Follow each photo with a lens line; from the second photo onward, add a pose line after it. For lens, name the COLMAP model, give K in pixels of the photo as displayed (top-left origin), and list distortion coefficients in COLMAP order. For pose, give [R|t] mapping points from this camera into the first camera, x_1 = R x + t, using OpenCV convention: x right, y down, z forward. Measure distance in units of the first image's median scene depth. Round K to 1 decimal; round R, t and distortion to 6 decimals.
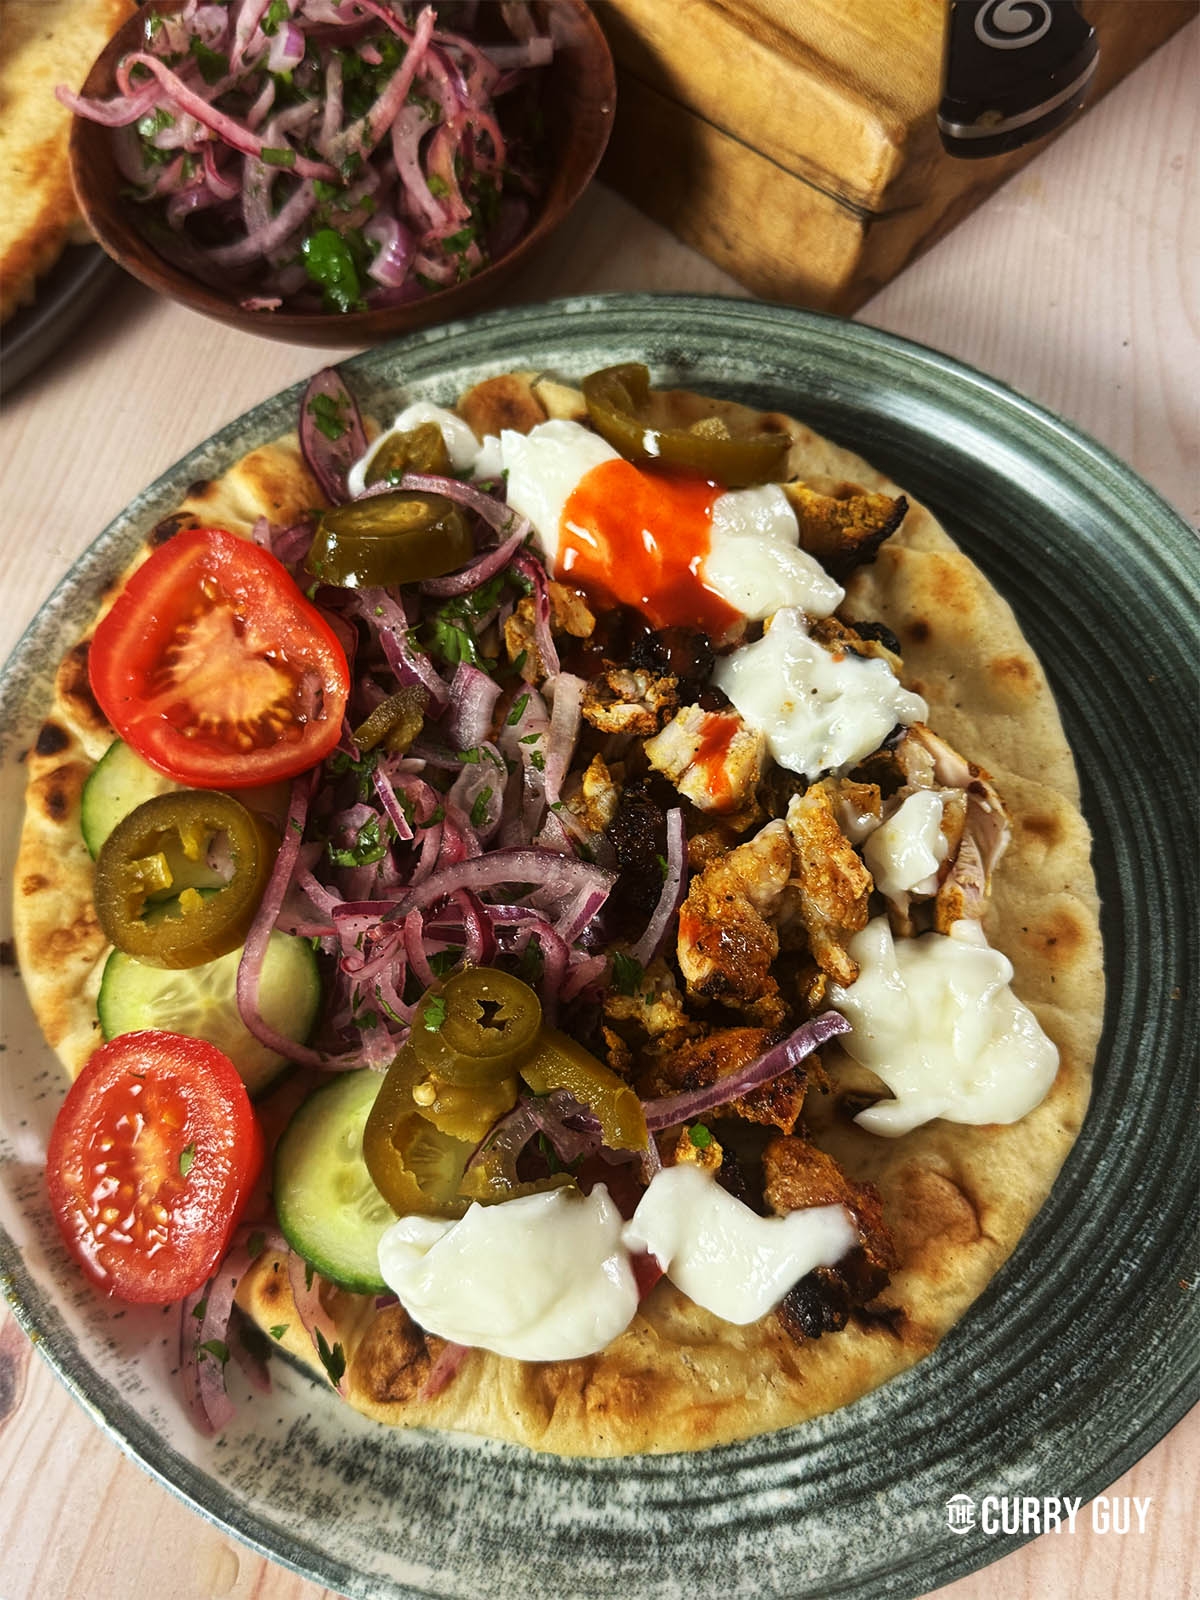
lens RADIAL K [[1922.6, 0, 622.9], [0, 1922.6, 794.2], [0, 0, 1]] dist [0.150668, -0.557025]
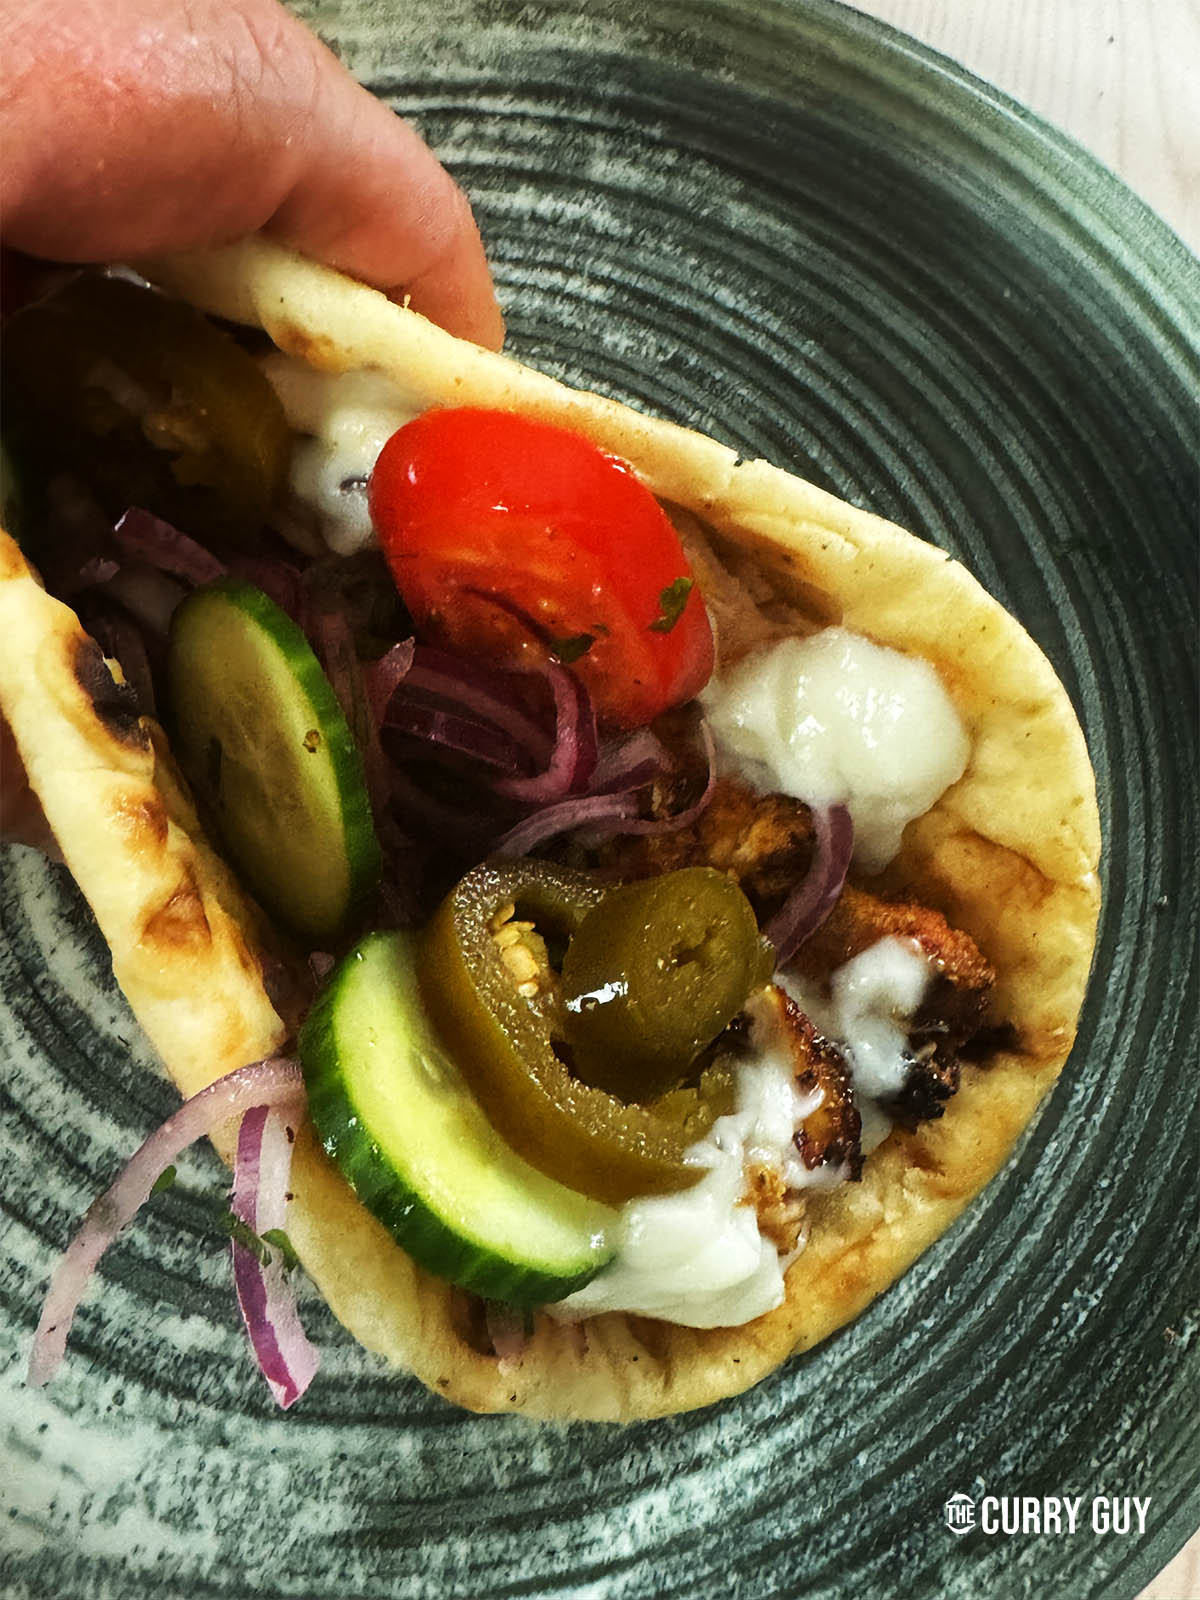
lens RADIAL K [[1922.6, 0, 622.9], [0, 1922.6, 794.2], [0, 0, 1]] dist [0.150668, -0.557025]
pose [[0.997868, 0.032187, 0.056776, 0.039919], [-0.036678, 0.996127, 0.079914, 0.010837], [-0.053984, -0.081826, 0.995184, 0.266443]]
